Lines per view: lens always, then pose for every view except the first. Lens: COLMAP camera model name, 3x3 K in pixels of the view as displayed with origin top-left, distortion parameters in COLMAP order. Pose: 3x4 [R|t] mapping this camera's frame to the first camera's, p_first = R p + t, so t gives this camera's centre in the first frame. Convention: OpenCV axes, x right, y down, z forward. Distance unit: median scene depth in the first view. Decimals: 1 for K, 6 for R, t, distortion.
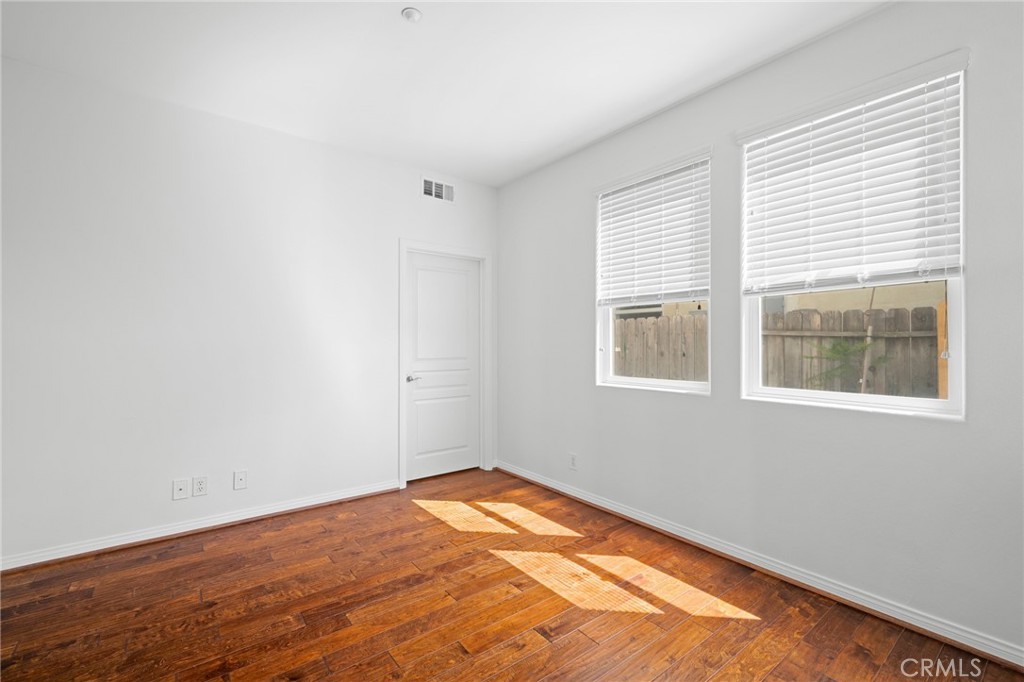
lens RADIAL K [[440.0, 0, 511.9], [0, 440.0, 344.9], [0, 0, 1]] dist [0.000109, -0.000009]
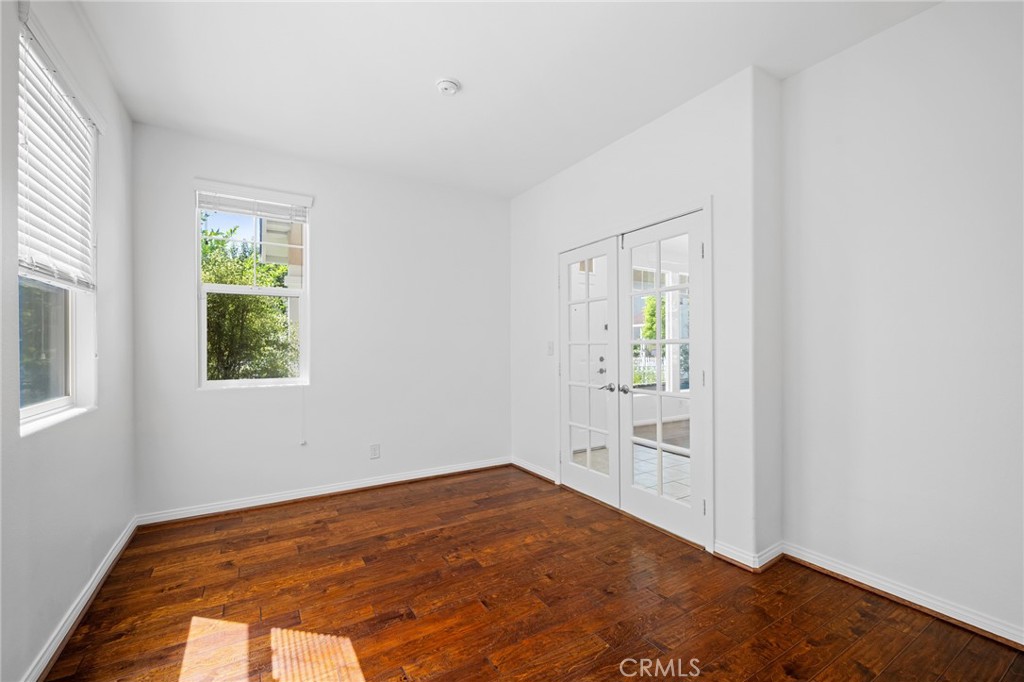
lens RADIAL K [[440.0, 0, 512.8], [0, 440.0, 345.6], [0, 0, 1]] dist [0.000109, -0.000009]
pose [[-0.992869, 0.002708, 0.119181, -0.295270], [0.000801, 0.999871, -0.016053, 0.013053], [-0.119210, -0.015843, -0.992743, 1.962127]]
